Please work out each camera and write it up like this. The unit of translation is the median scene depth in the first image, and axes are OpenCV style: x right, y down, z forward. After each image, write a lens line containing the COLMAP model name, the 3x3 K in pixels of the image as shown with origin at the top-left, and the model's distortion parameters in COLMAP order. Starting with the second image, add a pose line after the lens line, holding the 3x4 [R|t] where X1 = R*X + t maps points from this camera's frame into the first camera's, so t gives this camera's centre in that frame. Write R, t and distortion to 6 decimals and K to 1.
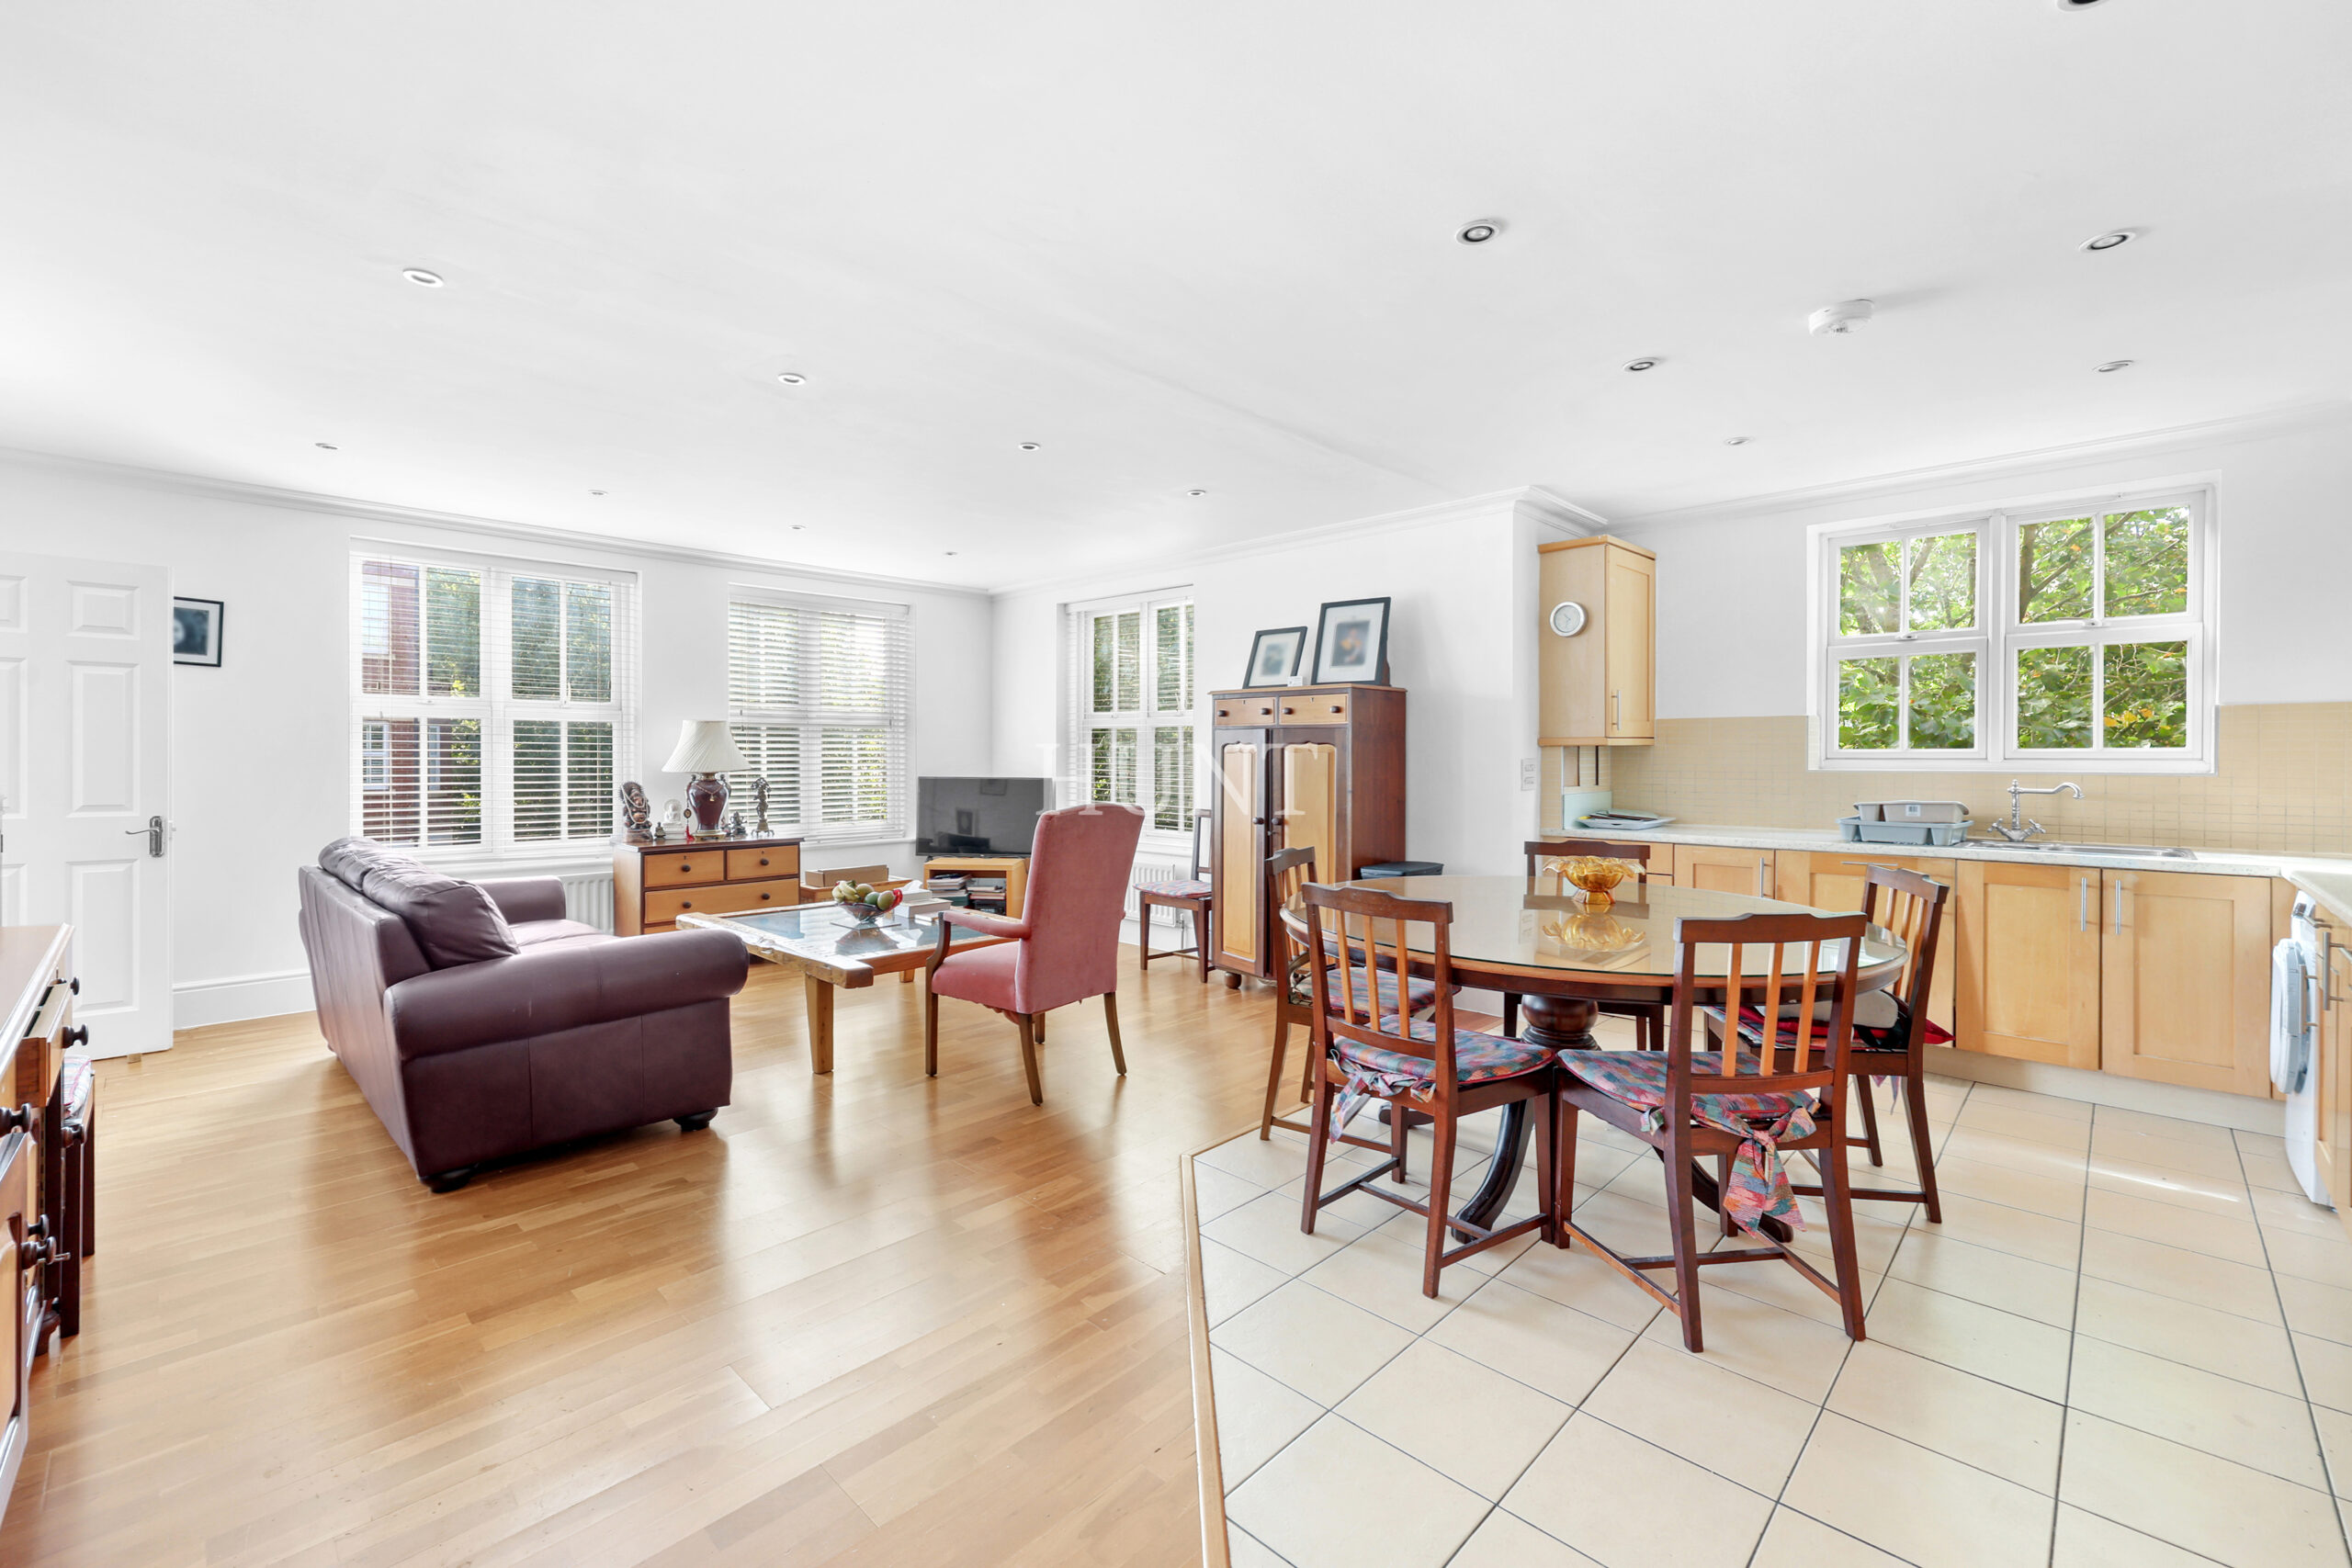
lens RADIAL K [[973.1, 0, 1178.1], [0, 973.1, 769.8], [0, 0, 1]] dist [0.000054, 0.000056]
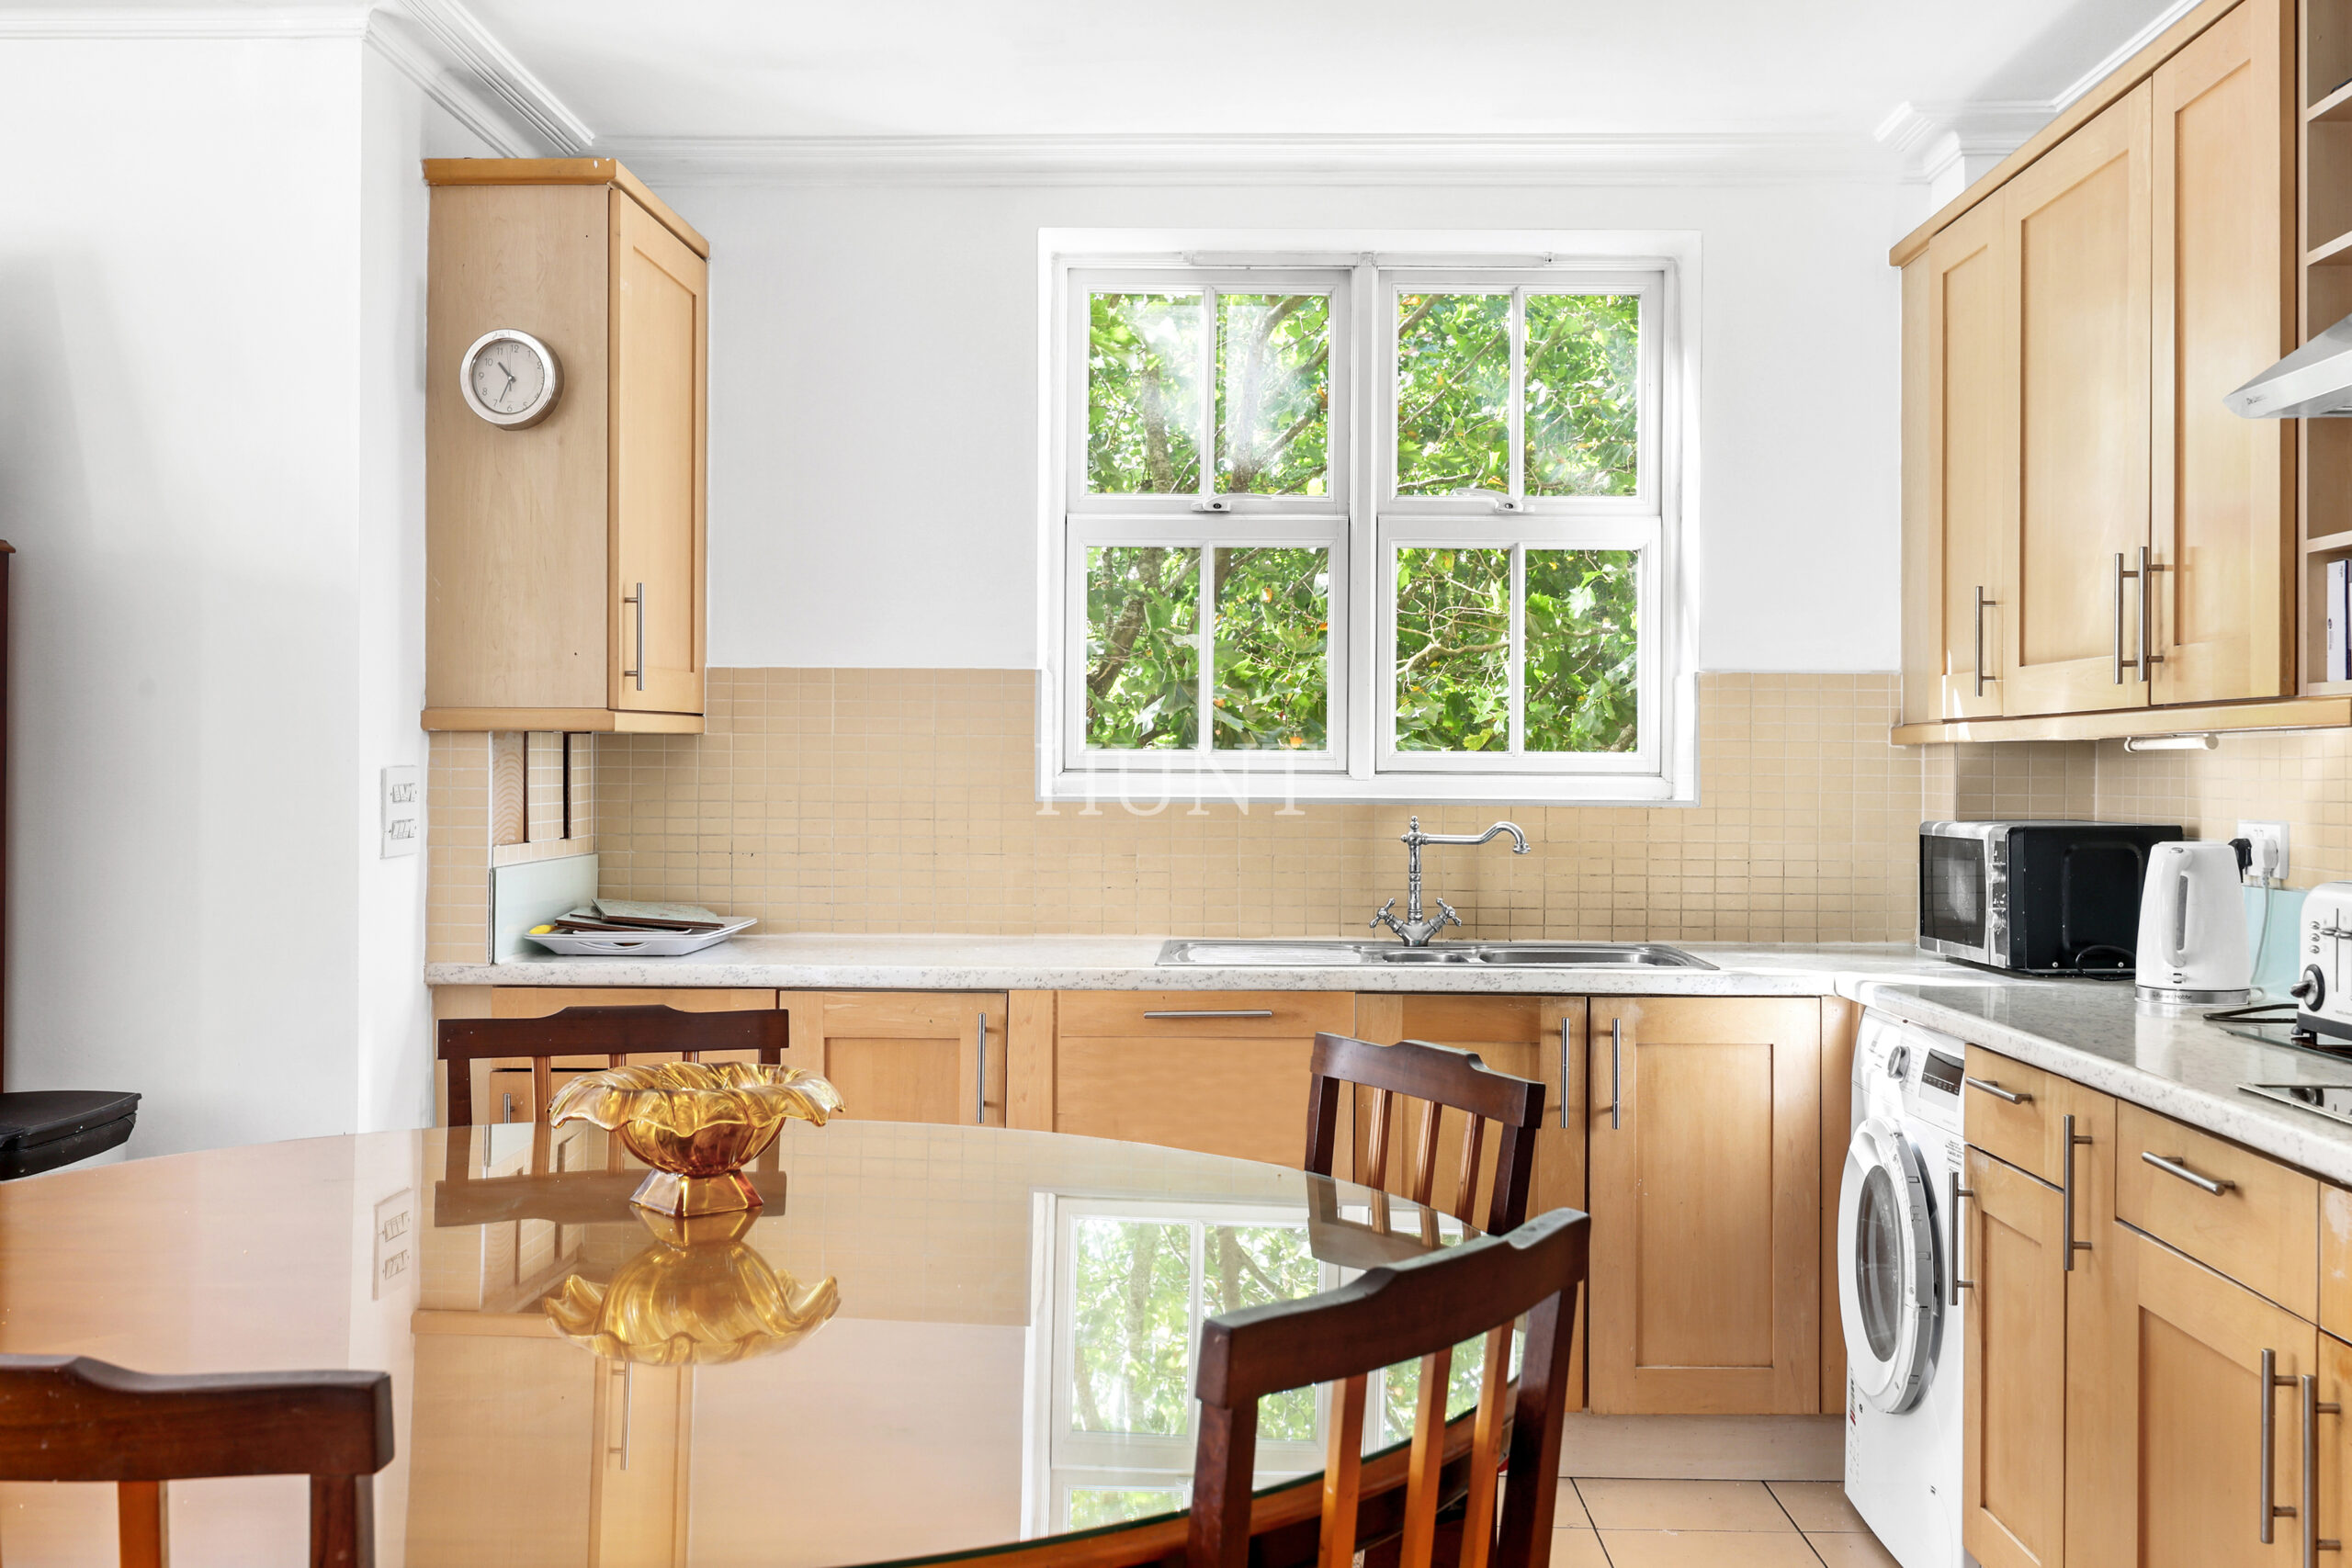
lens RADIAL K [[2228.4, 0, 1180.4], [0, 2228.4, 780.9], [0, 0, 1]] dist [-0.011608, 0.000000]
pose [[0.739387, 0.002727, 0.673276, 0.035949], [0.002636, 0.999972, -0.006945, 0.000192], [-0.673276, 0.006910, 0.739359, 0.256215]]
